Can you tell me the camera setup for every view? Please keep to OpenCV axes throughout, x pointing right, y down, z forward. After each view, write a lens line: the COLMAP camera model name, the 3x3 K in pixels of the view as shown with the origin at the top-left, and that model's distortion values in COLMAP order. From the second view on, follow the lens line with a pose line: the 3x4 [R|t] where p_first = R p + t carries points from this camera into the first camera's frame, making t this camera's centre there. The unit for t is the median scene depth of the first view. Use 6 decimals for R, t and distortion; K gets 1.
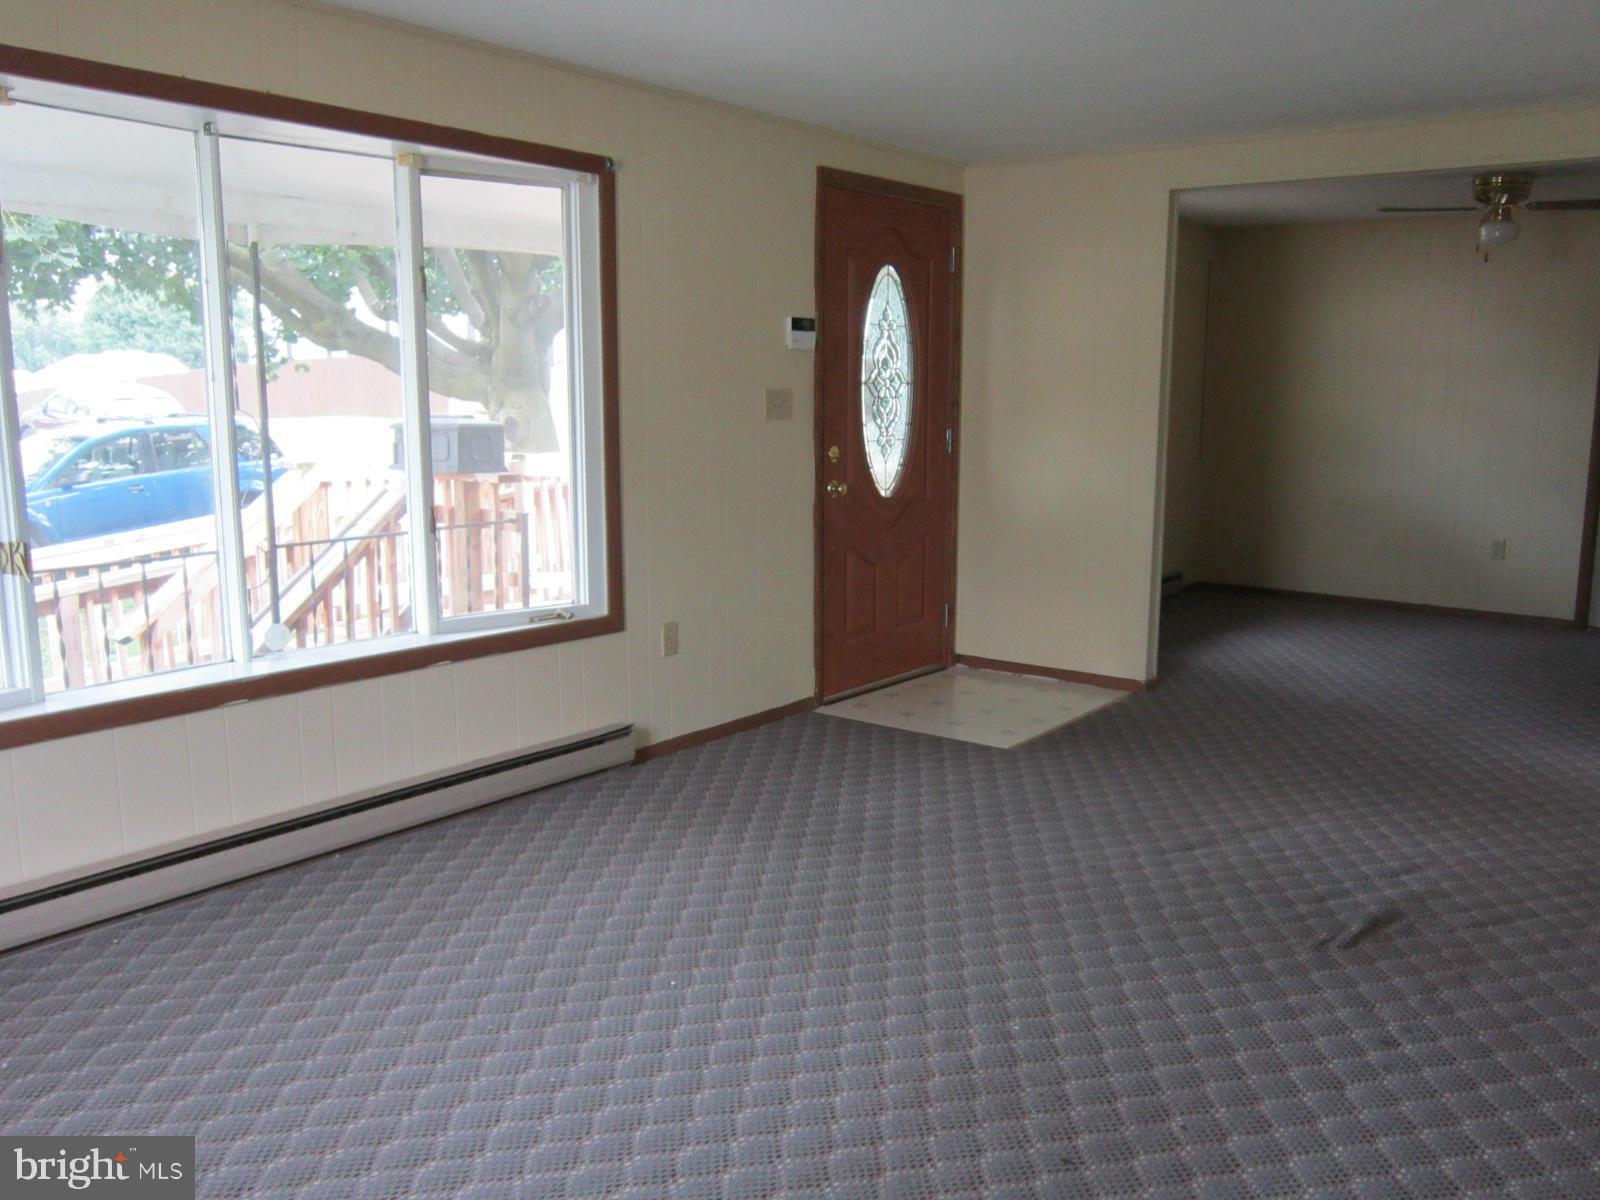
lens RADIAL K [[1349.8, 0, 800.0], [0, 1349.8, 600.0], [0, 0, 1]] dist [-0.027035, 0.006112]
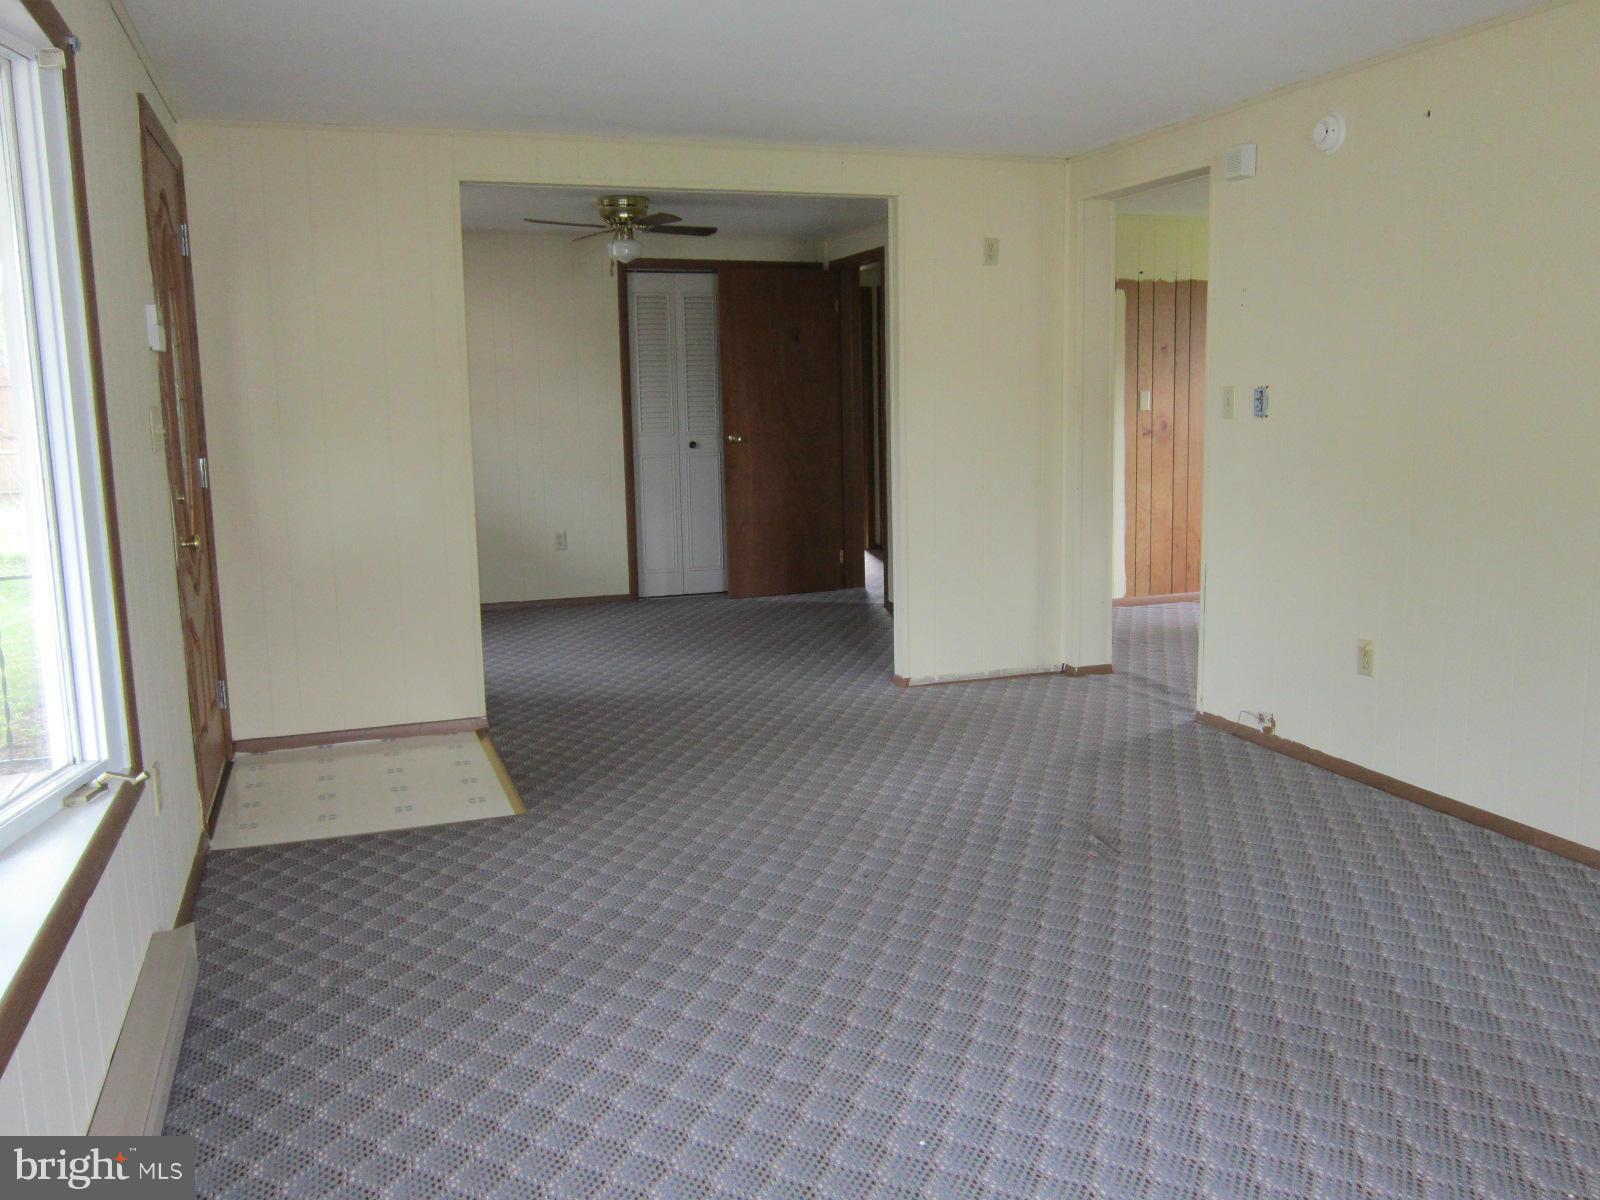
lens RADIAL K [[1349.8, 0, 800.0], [0, 1349.8, 600.0], [0, 0, 1]] dist [-0.027035, 0.006112]
pose [[0.541865, -0.148038, 0.827325, -0.617189], [0.160289, 0.984500, 0.071179, -0.079767], [-0.825039, 0.094042, 0.557195, 0.496557]]
